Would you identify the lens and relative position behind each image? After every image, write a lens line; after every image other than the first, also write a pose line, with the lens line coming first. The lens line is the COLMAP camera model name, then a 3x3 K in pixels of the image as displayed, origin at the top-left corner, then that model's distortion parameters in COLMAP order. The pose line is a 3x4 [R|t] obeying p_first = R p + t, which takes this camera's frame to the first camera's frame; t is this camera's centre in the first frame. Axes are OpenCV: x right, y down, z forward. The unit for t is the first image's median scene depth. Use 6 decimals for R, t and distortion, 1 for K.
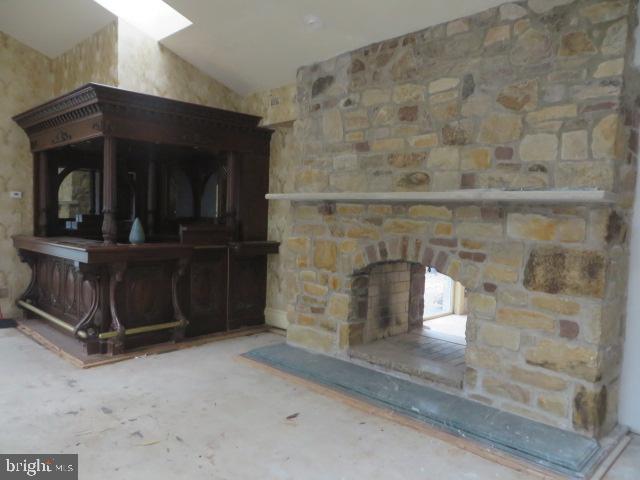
lens RADIAL K [[480.1, 0, 321.0], [0, 480.1, 240.5], [0, 0, 1]] dist [-0.000057, 0.001633]
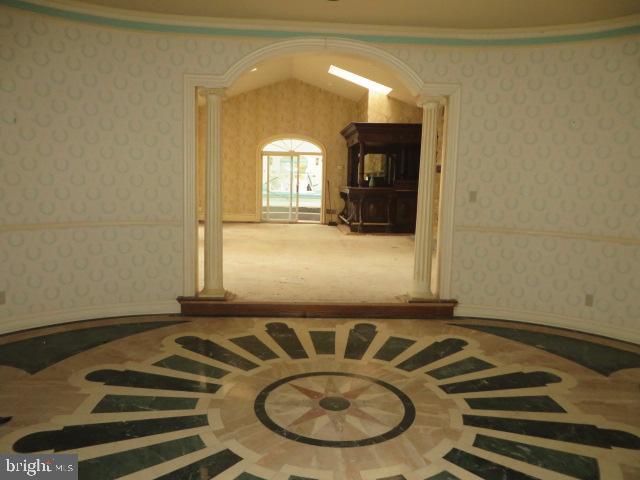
lens RADIAL K [[480.1, 0, 319.7], [0, 480.1, 239.6], [0, 0, 1]] dist [-0.000057, 0.001633]
pose [[0.741852, 0.078096, -0.666001, 0.927790], [-0.037998, 0.996495, 0.074525, 0.088245], [0.669487, -0.029980, 0.742219, -0.834813]]
